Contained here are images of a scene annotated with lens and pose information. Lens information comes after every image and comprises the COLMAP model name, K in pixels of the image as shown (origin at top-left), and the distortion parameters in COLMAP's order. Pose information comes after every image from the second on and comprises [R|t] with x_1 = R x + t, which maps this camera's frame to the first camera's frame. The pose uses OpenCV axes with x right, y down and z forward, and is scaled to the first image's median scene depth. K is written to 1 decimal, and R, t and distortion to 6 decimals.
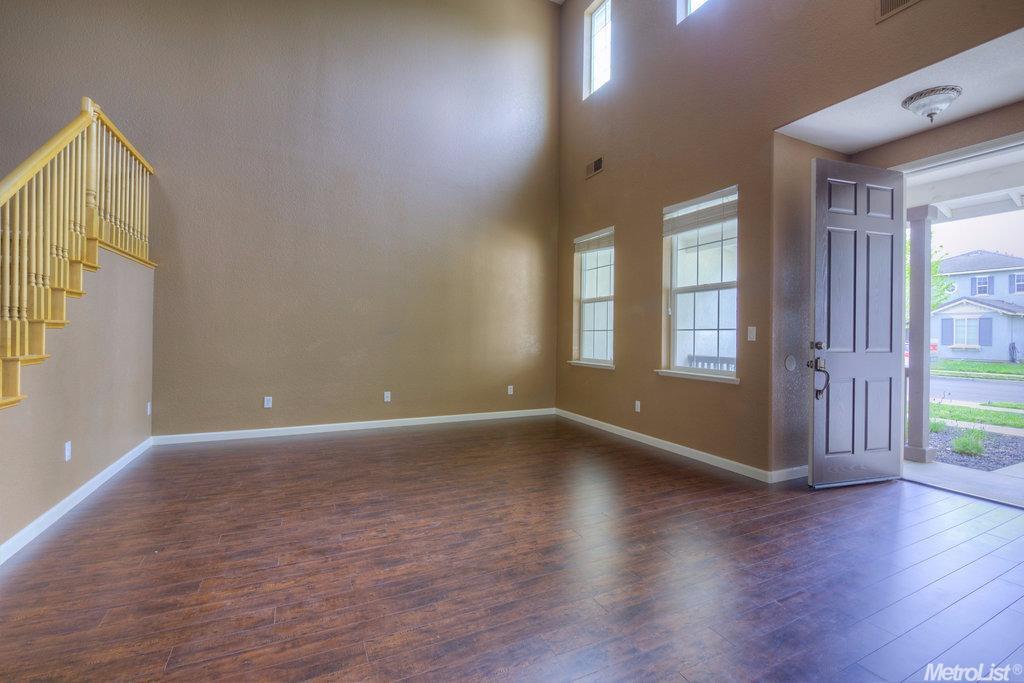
lens RADIAL K [[450.5, 0, 516.3], [0, 450.5, 341.4], [0, 0, 1]] dist [-0.004319, -0.002955]
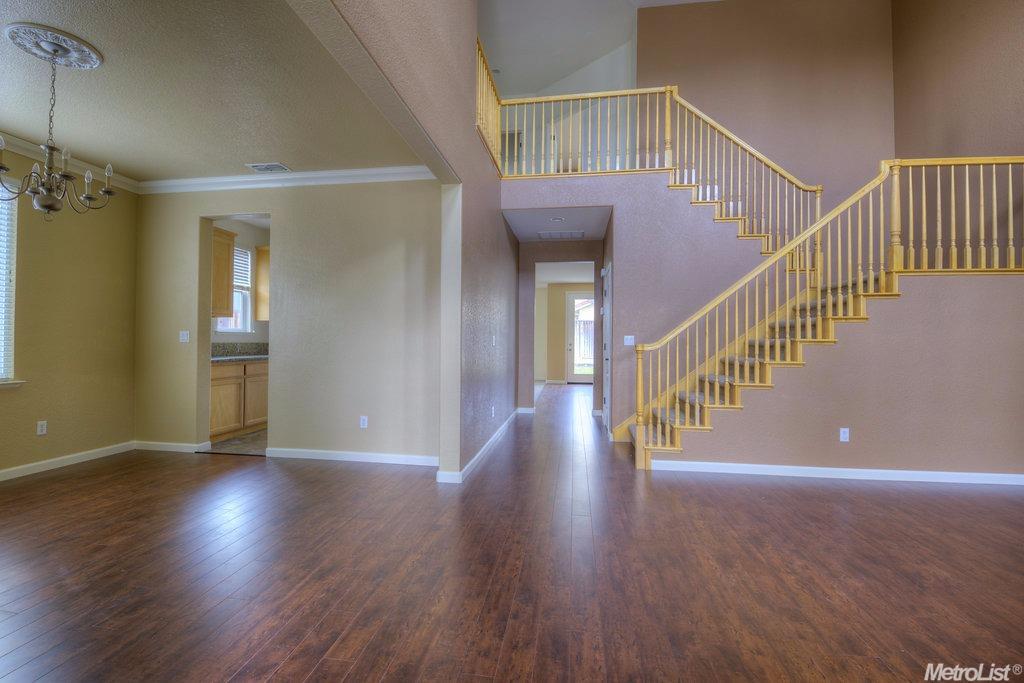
lens RADIAL K [[450.5, 0, 515.1], [0, 450.5, 339.4], [0, 0, 1]] dist [-0.004319, -0.002955]
pose [[-0.544490, -0.021493, -0.838492, 0.726603], [-0.027848, 0.999584, -0.007539, -0.004795], [0.838305, 0.019246, -0.544862, 0.944969]]
